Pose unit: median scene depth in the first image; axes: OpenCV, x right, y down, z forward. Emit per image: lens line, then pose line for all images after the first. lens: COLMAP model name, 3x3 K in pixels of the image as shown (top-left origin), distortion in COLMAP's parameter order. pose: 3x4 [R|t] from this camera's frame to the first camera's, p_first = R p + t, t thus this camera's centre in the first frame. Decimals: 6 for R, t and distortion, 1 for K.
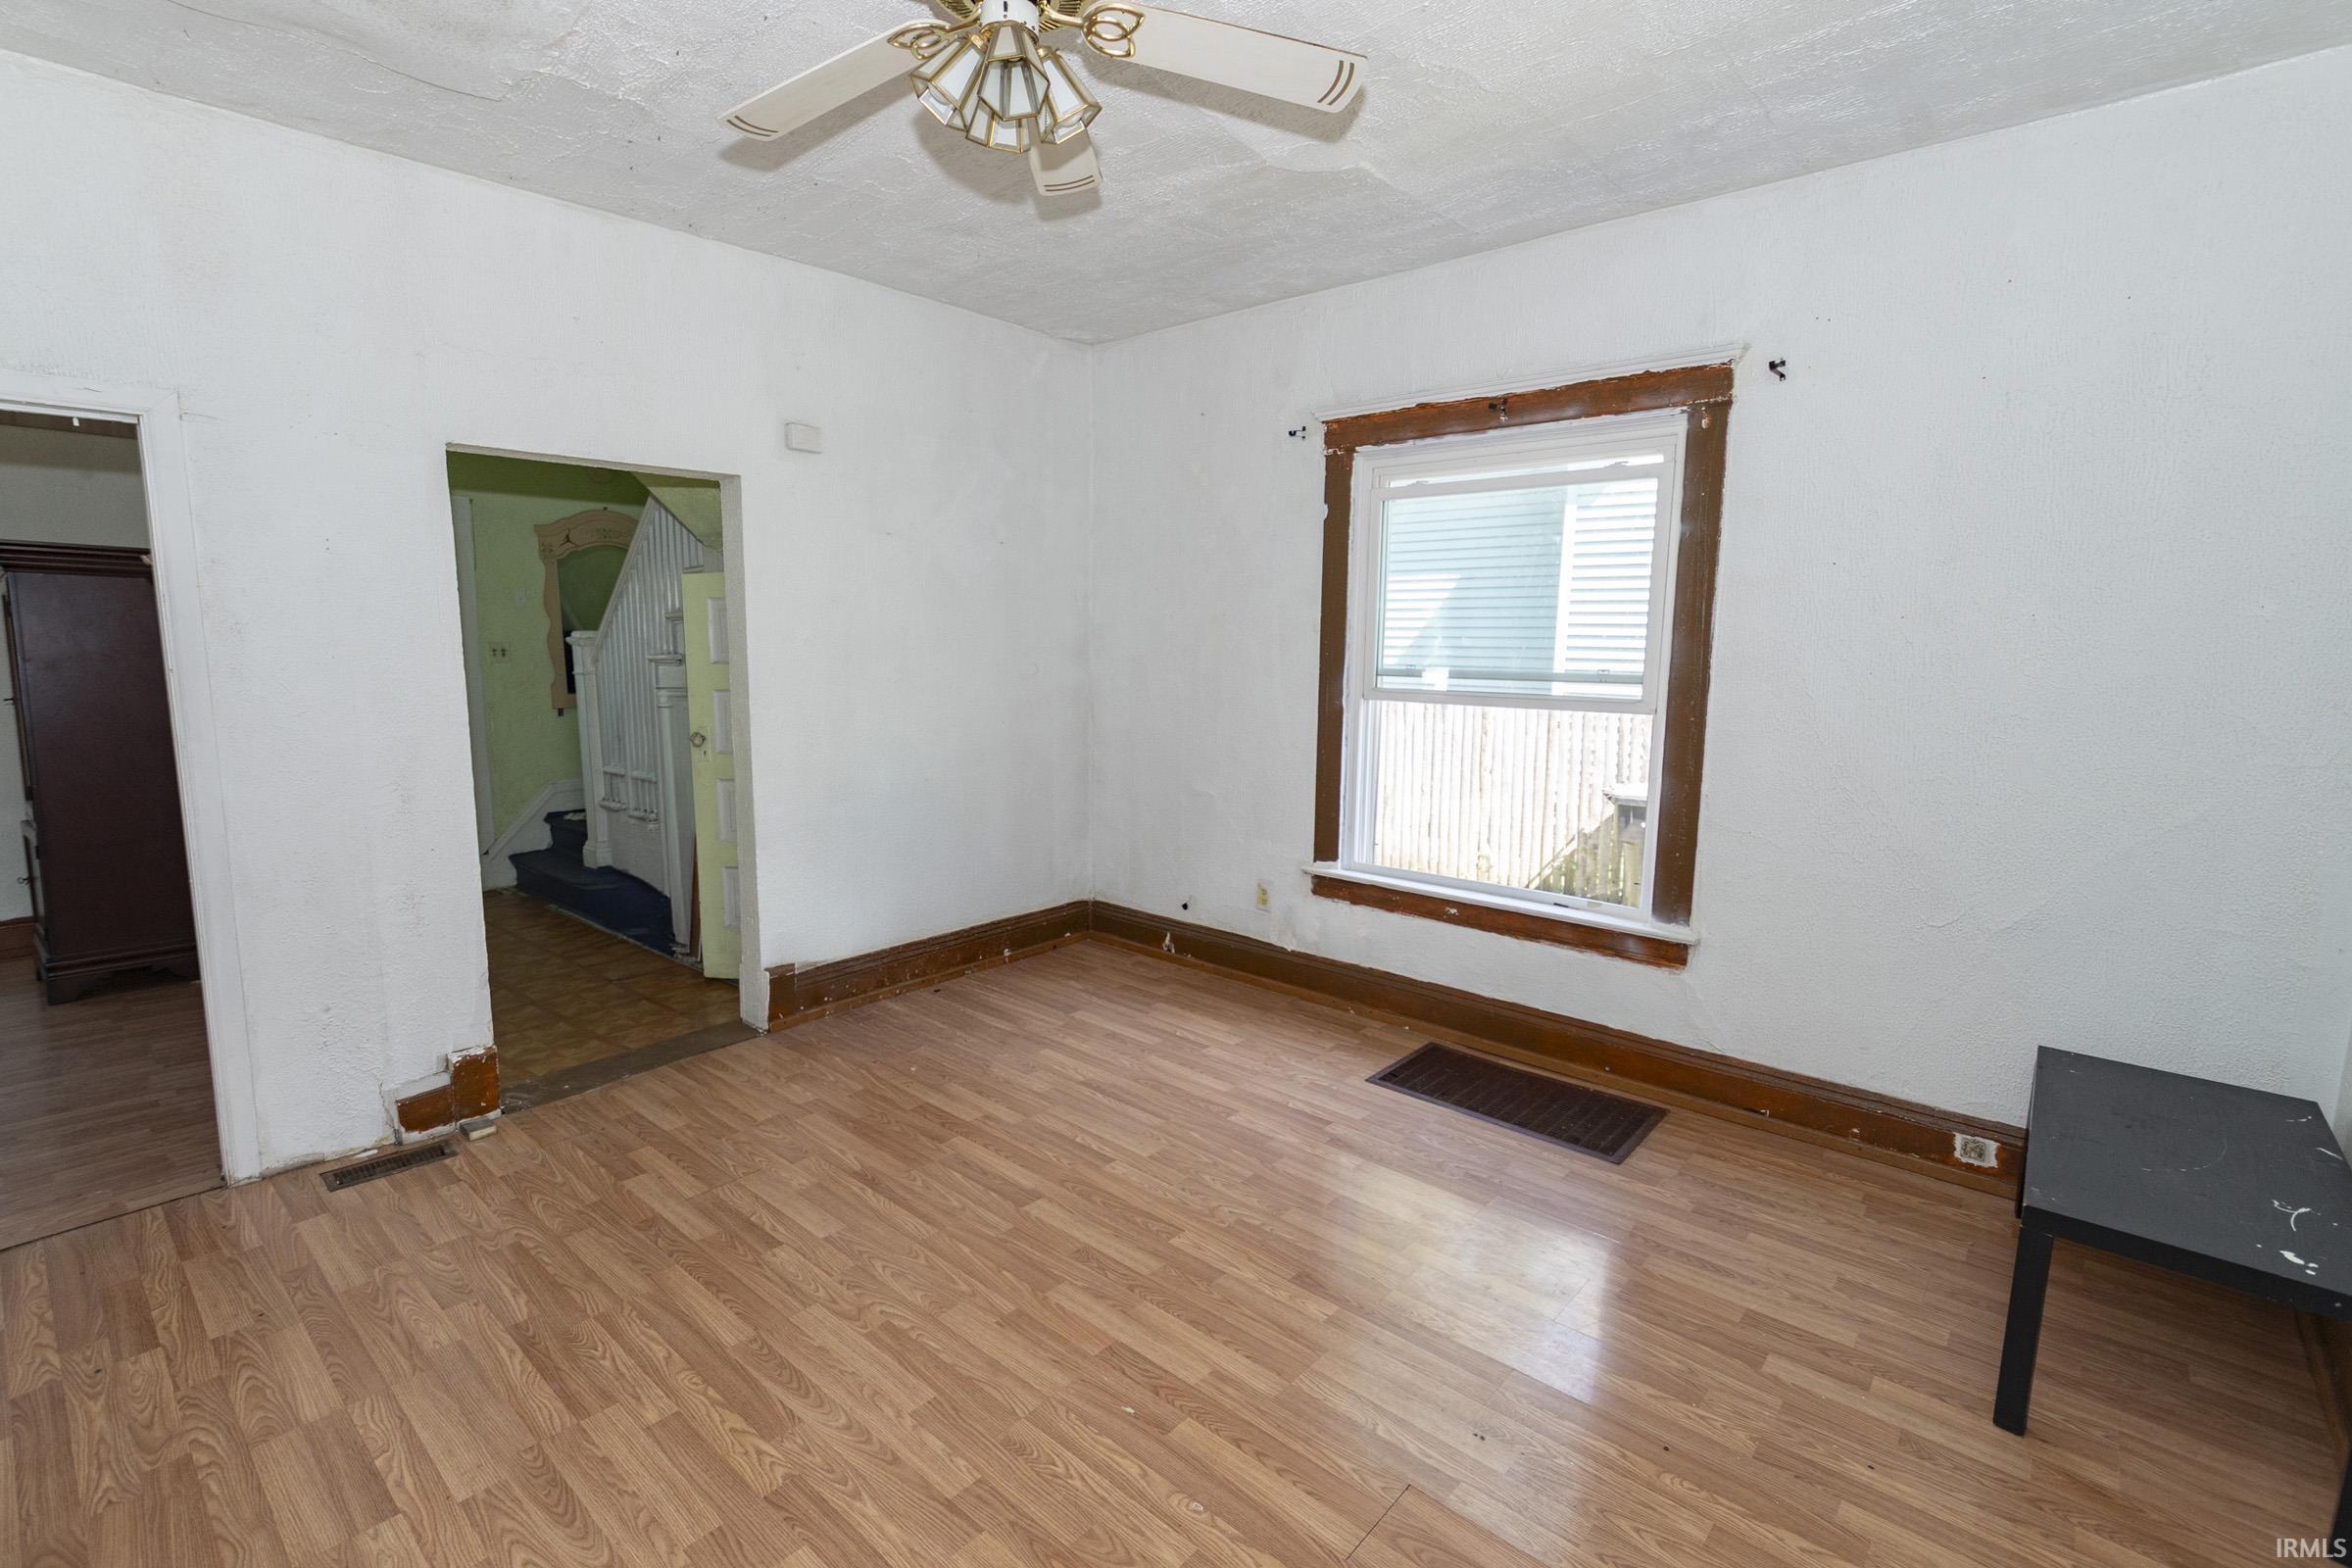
lens RADIAL K [[1061.1, 0, 1150.8], [0, 1061.1, 780.3], [0, 0, 1]] dist [0.000926, -0.000029]
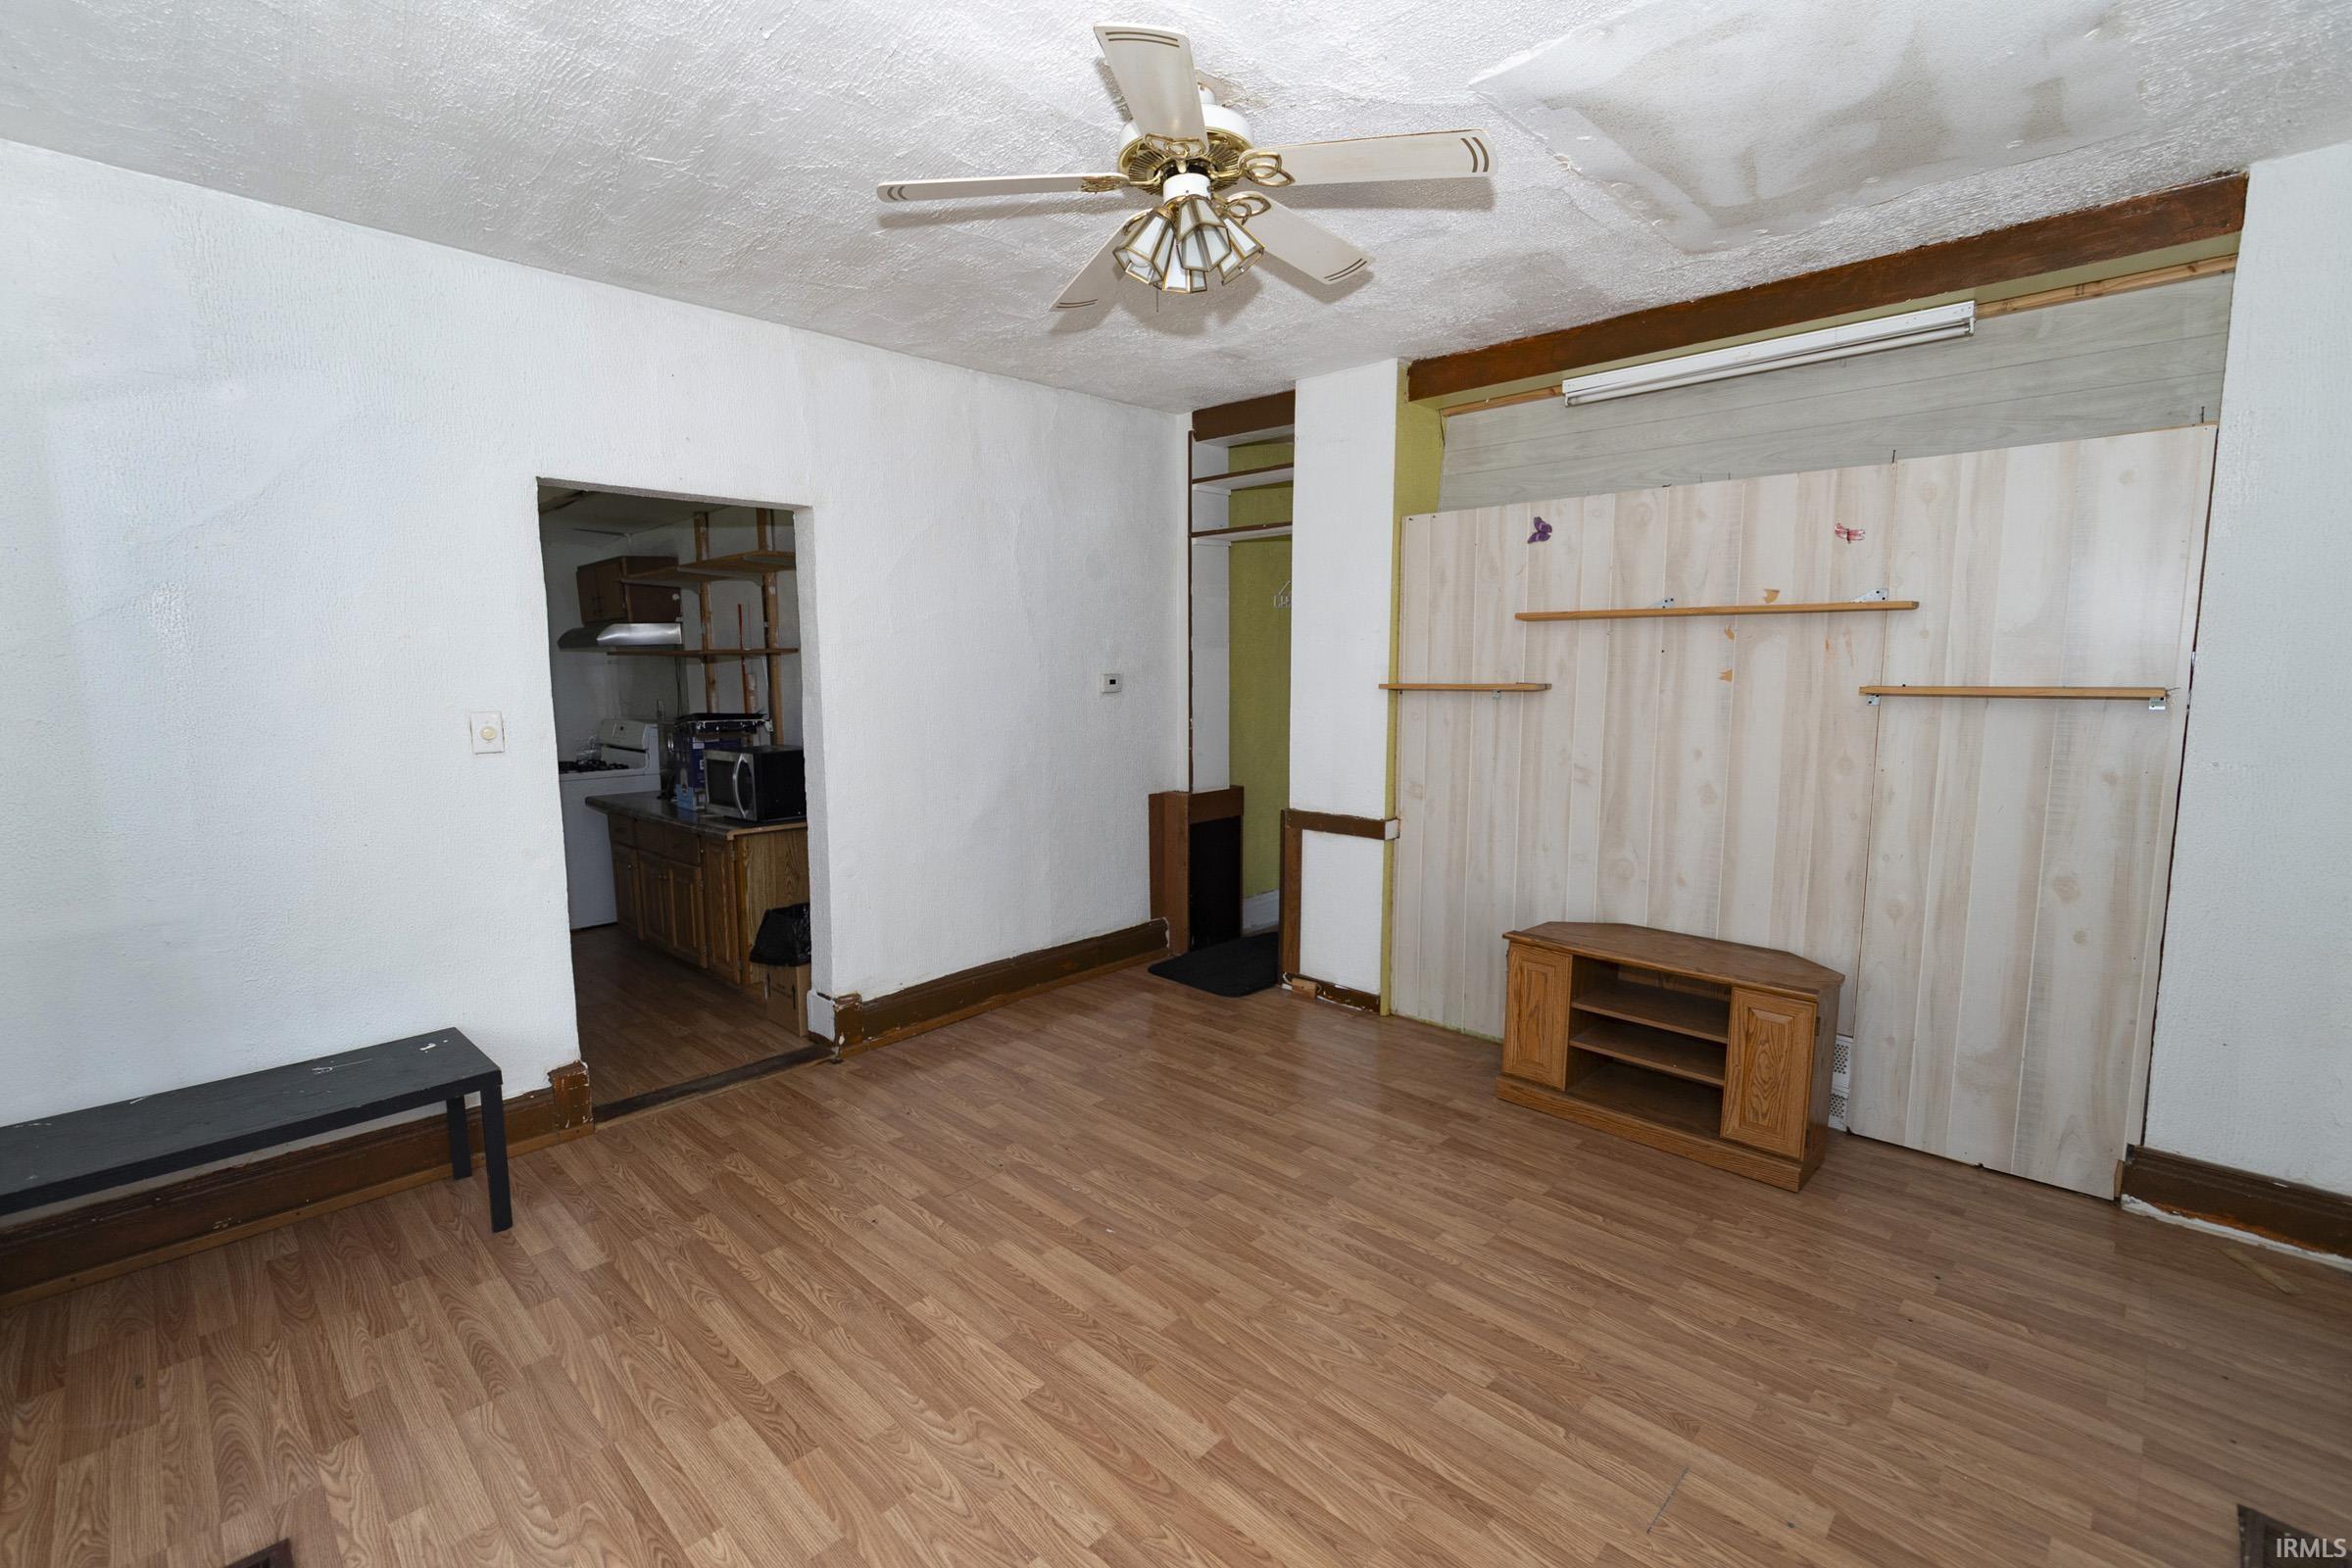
lens RADIAL K [[1043.9, 0, 1158.8], [0, 1043.9, 777.4], [0, 0, 1]] dist [-0.001715, 0.000242]
pose [[-0.998899, -0.003389, 0.046793, -0.118796], [0.008602, 0.967251, 0.253676, -0.272736], [-0.046120, 0.253799, -0.966157, 1.747135]]
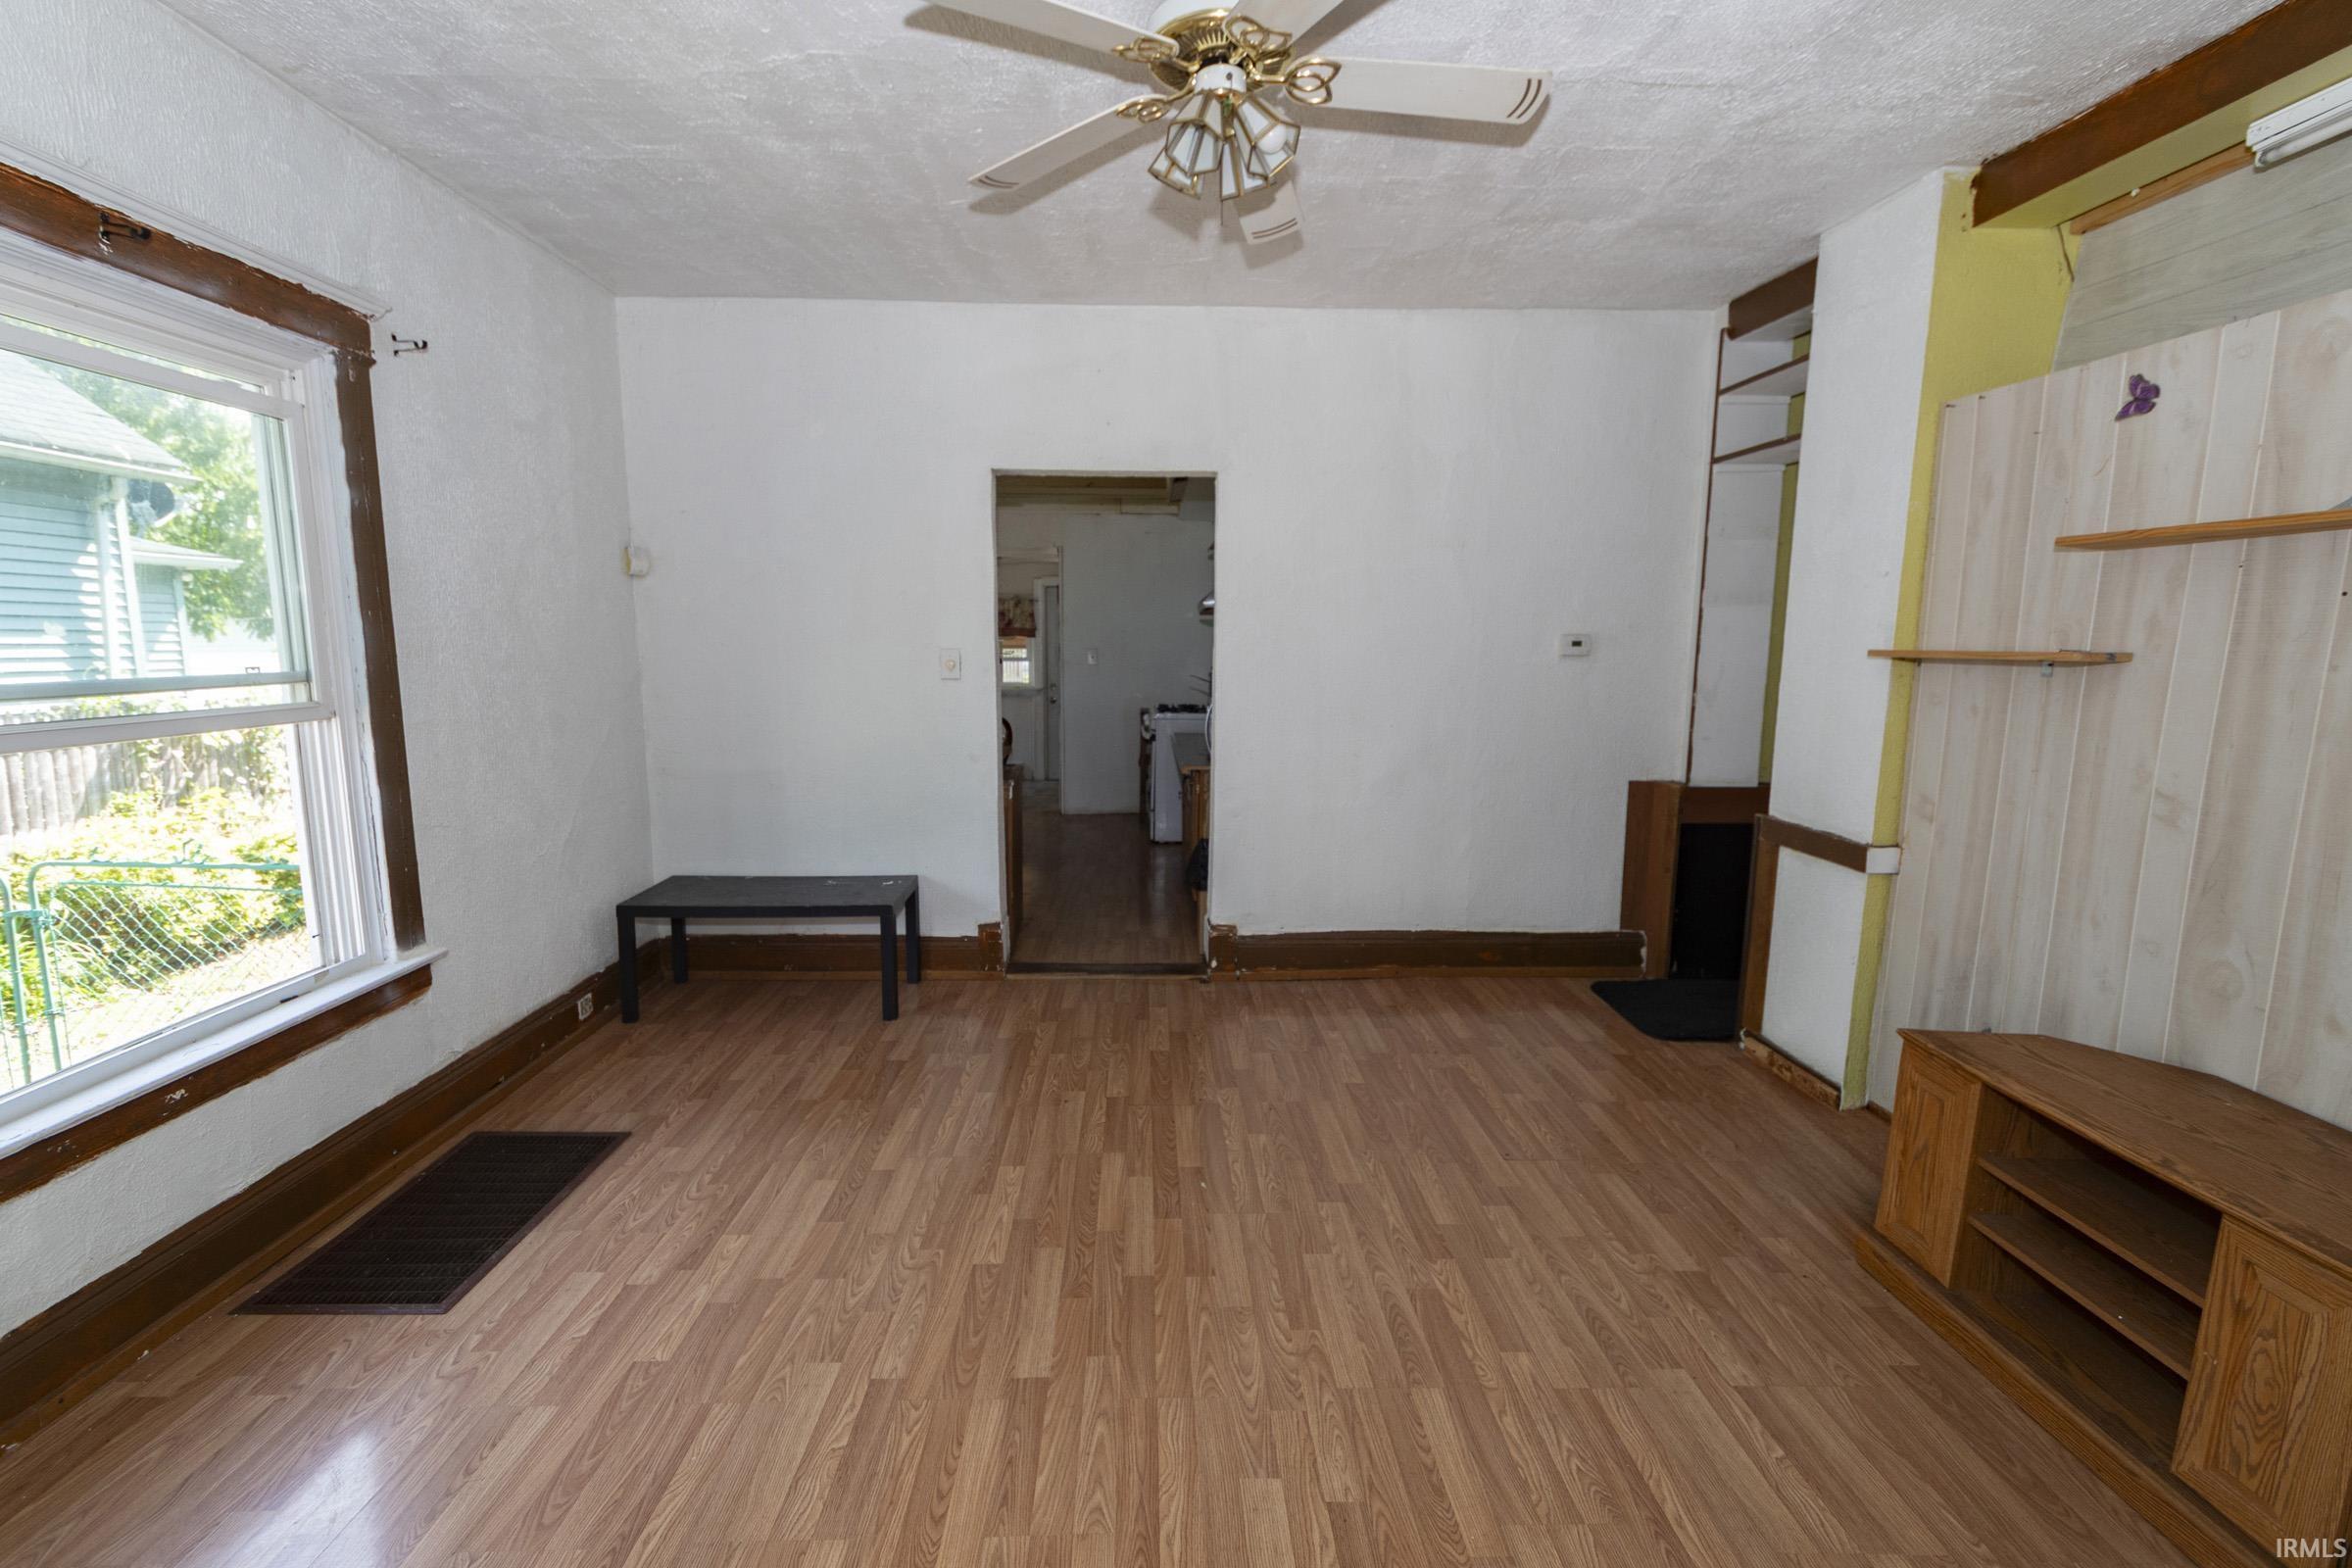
lens RADIAL K [[1043.9, 0, 1158.8], [0, 1043.9, 777.4], [0, 0, 1]] dist [-0.001715, 0.000242]
pose [[-0.680096, -0.111884, 0.724535, -0.728723], [0.092182, 0.967392, 0.235915, -0.200459], [-0.727304, 0.227234, -0.647606, 1.444732]]
